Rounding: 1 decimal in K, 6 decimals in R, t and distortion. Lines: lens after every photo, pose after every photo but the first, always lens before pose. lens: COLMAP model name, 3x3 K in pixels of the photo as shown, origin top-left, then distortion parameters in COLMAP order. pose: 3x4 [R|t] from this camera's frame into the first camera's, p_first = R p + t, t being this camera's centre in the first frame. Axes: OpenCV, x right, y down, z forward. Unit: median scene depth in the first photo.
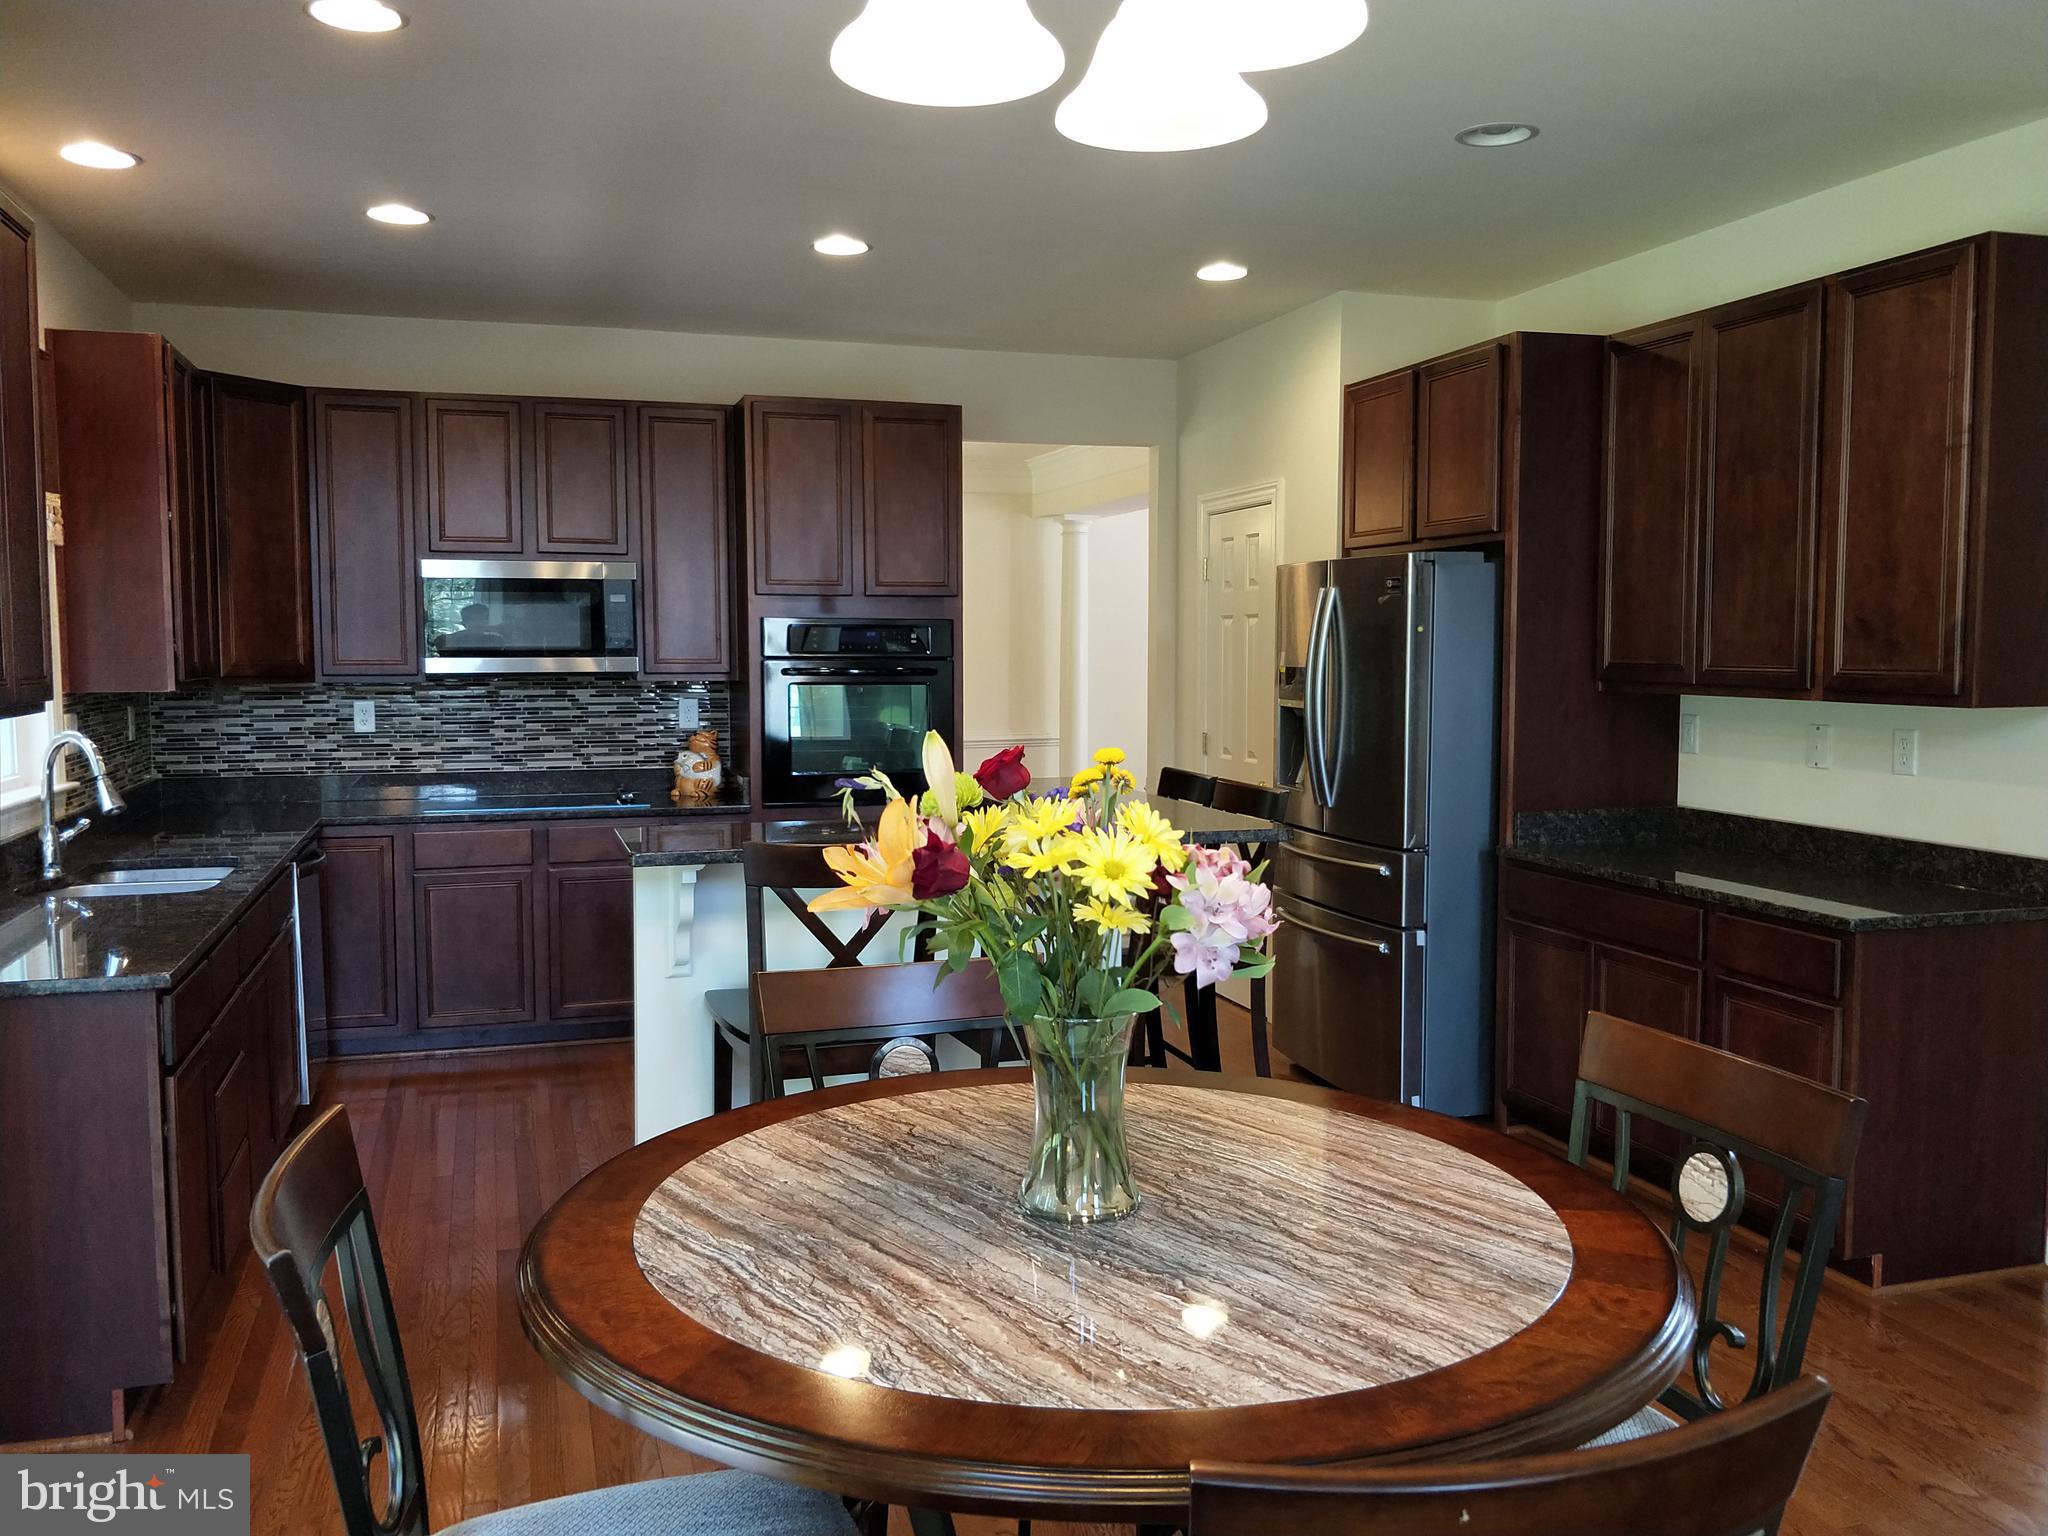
lens RADIAL K [[1679.8, 0, 1042.1], [0, 1679.8, 770.4], [0, 0, 1]] dist [0.062967, -0.111491]
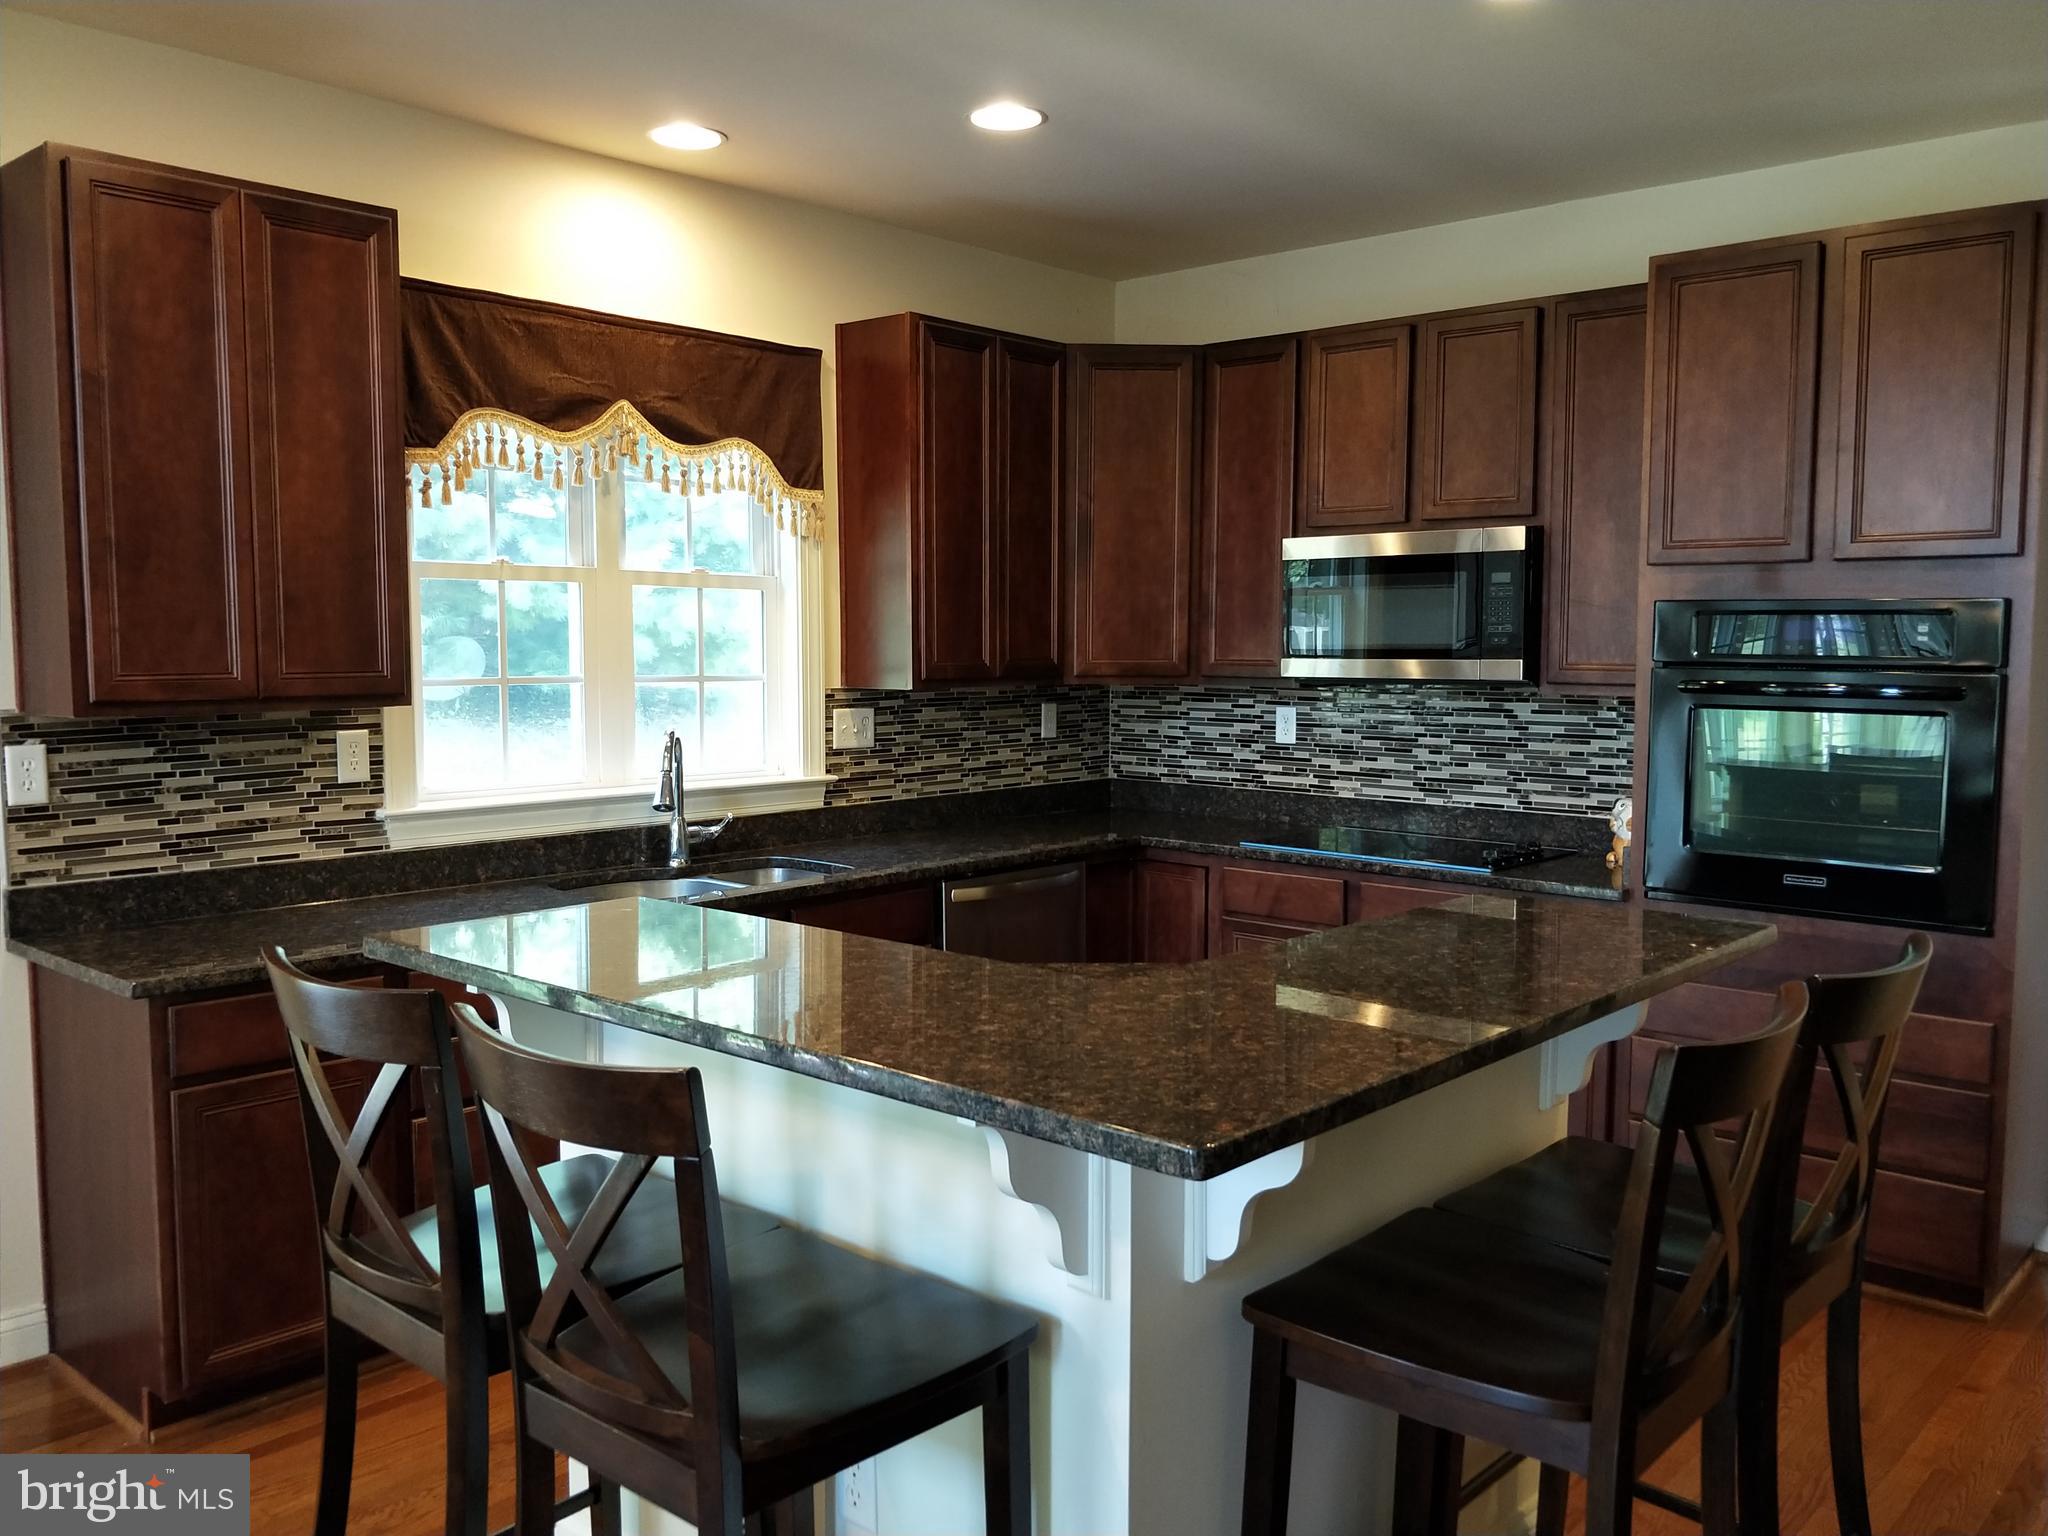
lens RADIAL K [[1679.8, 0, 1005.0], [0, 1679.8, 776.2], [0, 0, 1]] dist [0.062967, -0.111491]
pose [[0.493700, 0.076534, -0.866258, 0.269752], [-0.069496, 0.996406, 0.048425, -0.037672], [0.866851, 0.036294, 0.497245, 0.459124]]
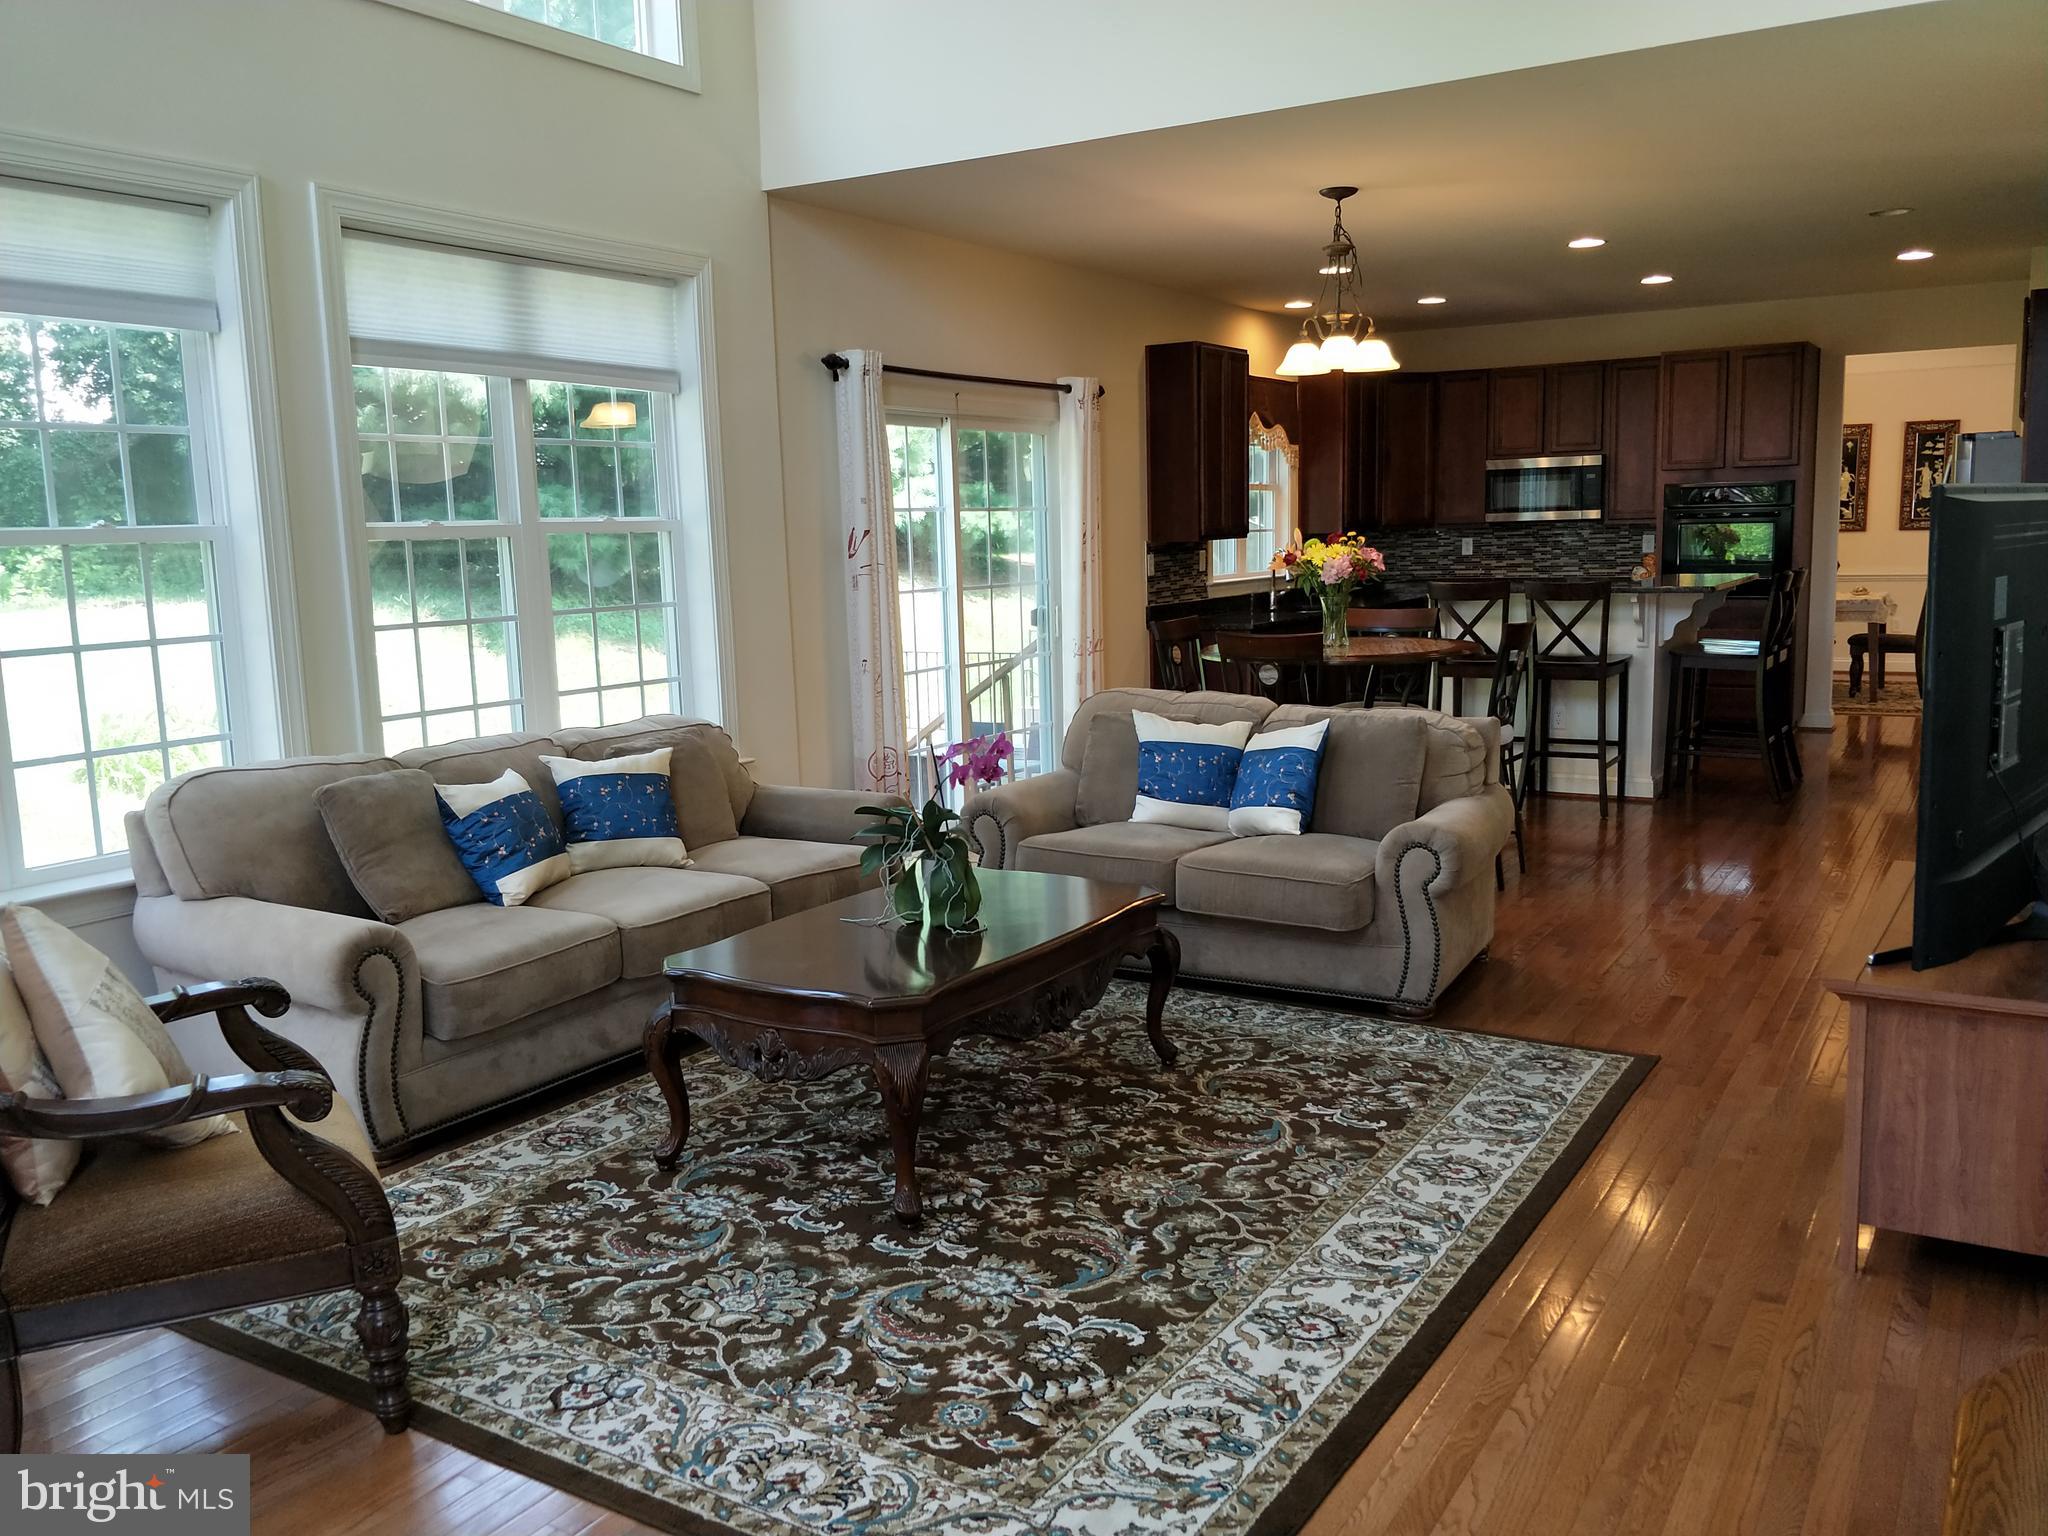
lens RADIAL K [[1679.8, 0, 1019.6], [0, 1679.8, 767.9], [0, 0, 1]] dist [0.062967, -0.111491]
pose [[0.648199, 0.093800, -0.755672, 0.706956], [-0.033146, 0.994919, 0.095066, 0.050298], [0.760749, -0.036574, 0.648014, -0.584626]]
